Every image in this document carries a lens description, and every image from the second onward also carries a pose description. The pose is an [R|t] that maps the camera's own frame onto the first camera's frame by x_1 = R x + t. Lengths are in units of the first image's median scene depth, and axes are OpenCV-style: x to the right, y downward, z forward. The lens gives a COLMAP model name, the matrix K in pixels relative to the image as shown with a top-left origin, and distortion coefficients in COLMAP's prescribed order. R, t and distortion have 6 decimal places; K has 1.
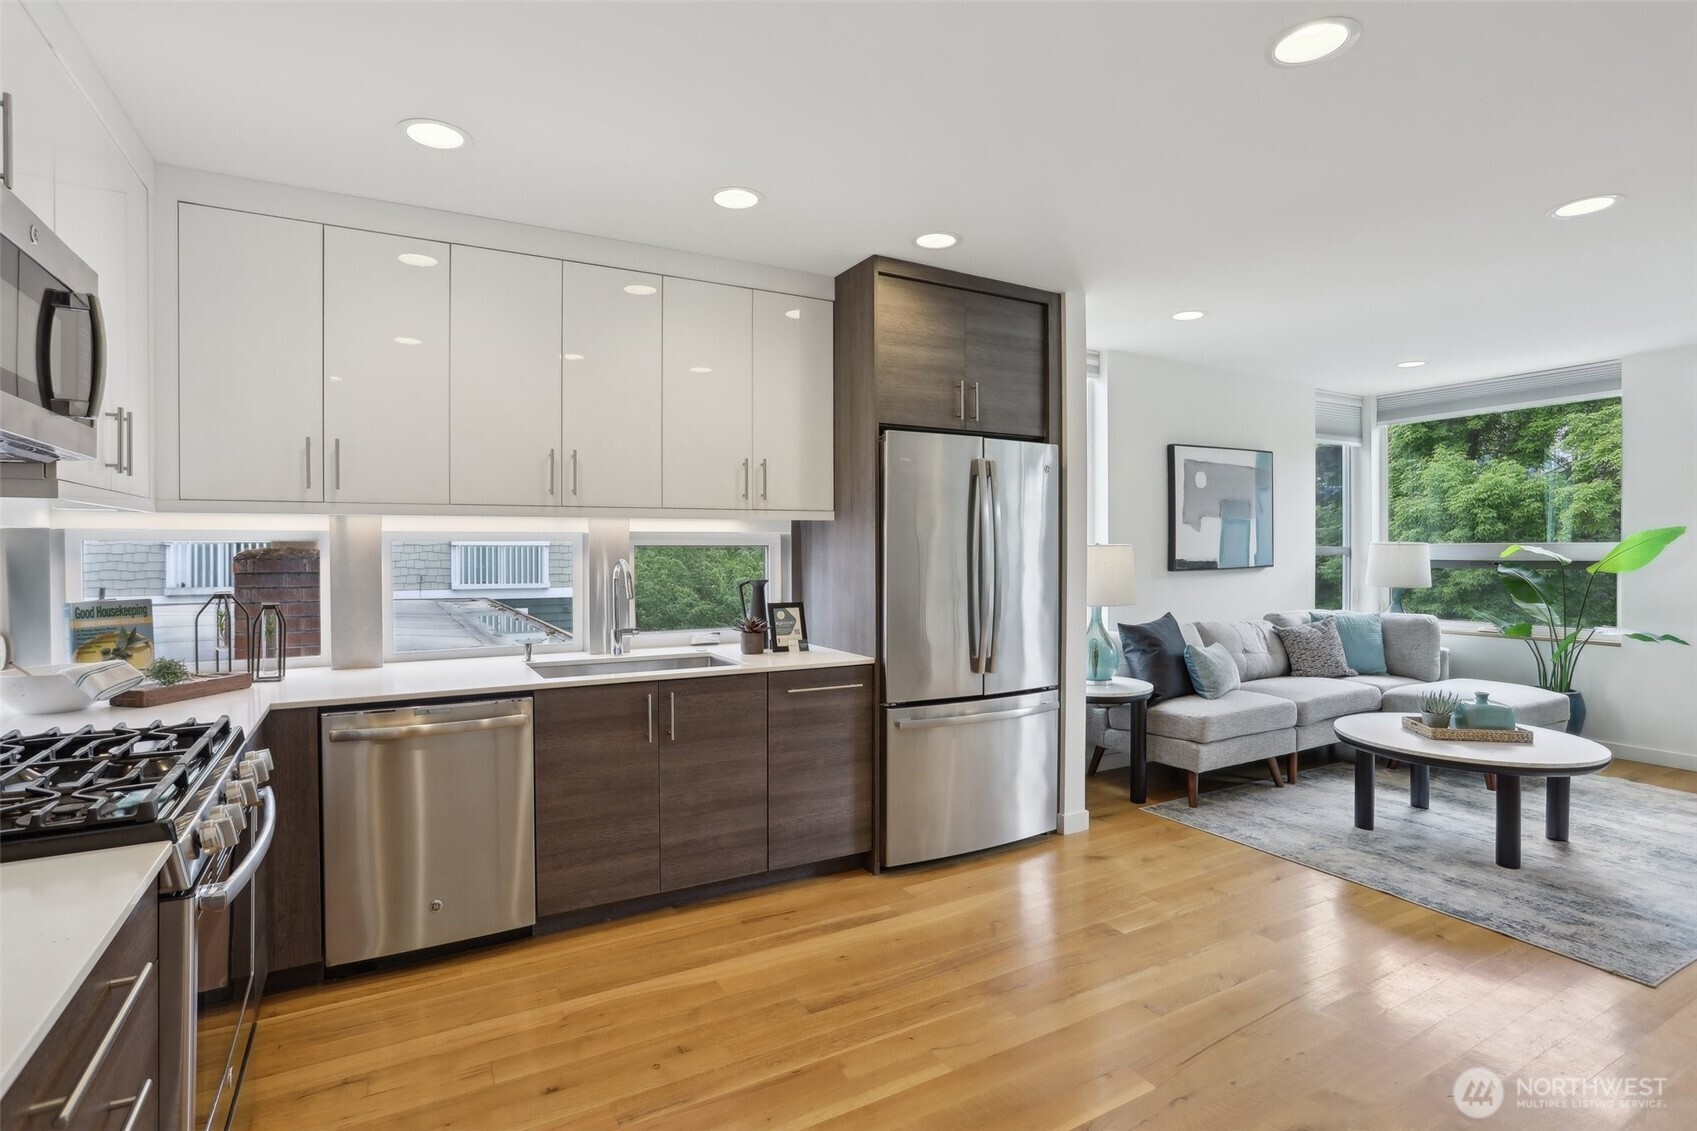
lens RADIAL K [[834.7, 0, 848.8], [0, 834.7, 558.4], [0, 0, 1]] dist [-0.068429, 0.043162]
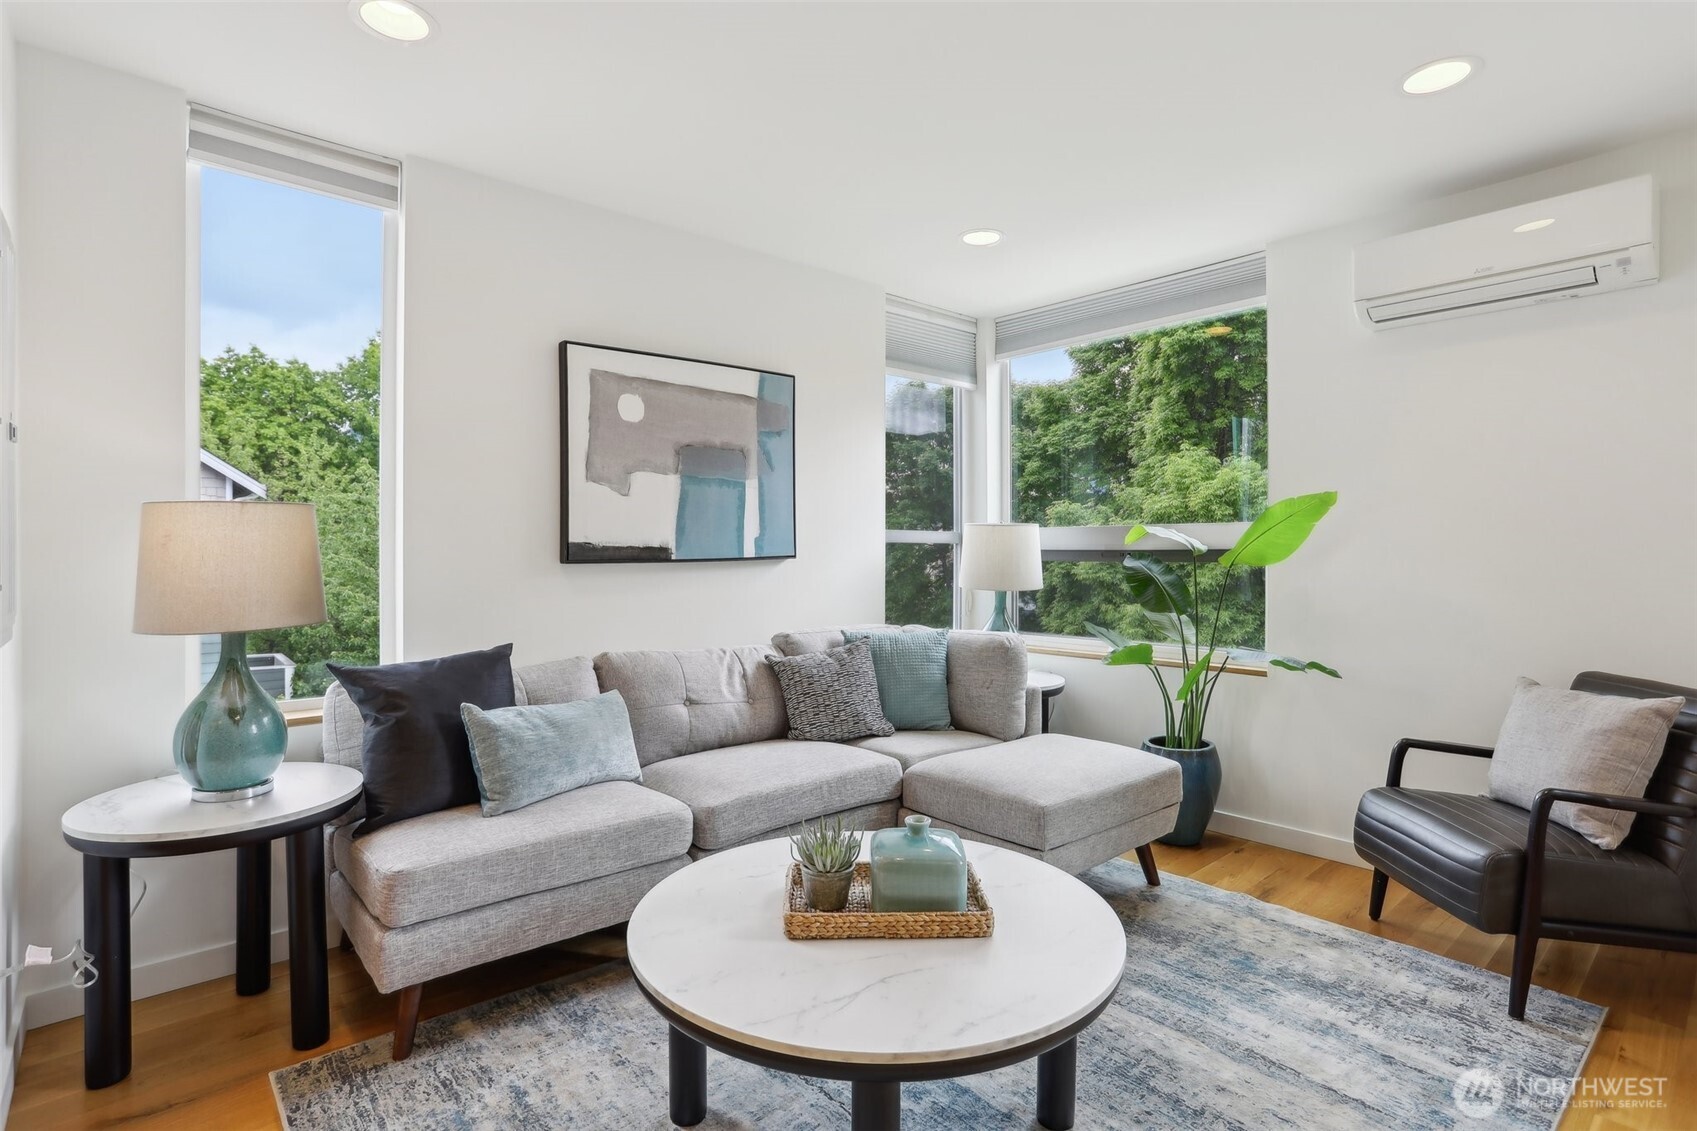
lens RADIAL K [[834.7, 0, 848.8], [0, 834.7, 558.4], [0, 0, 1]] dist [-0.068429, 0.043162]
pose [[0.980096, 0.001618, 0.198516, 0.458049], [-0.001068, 0.999995, -0.002876, 0.013112], [-0.198520, 0.002607, 0.980093, 0.387681]]
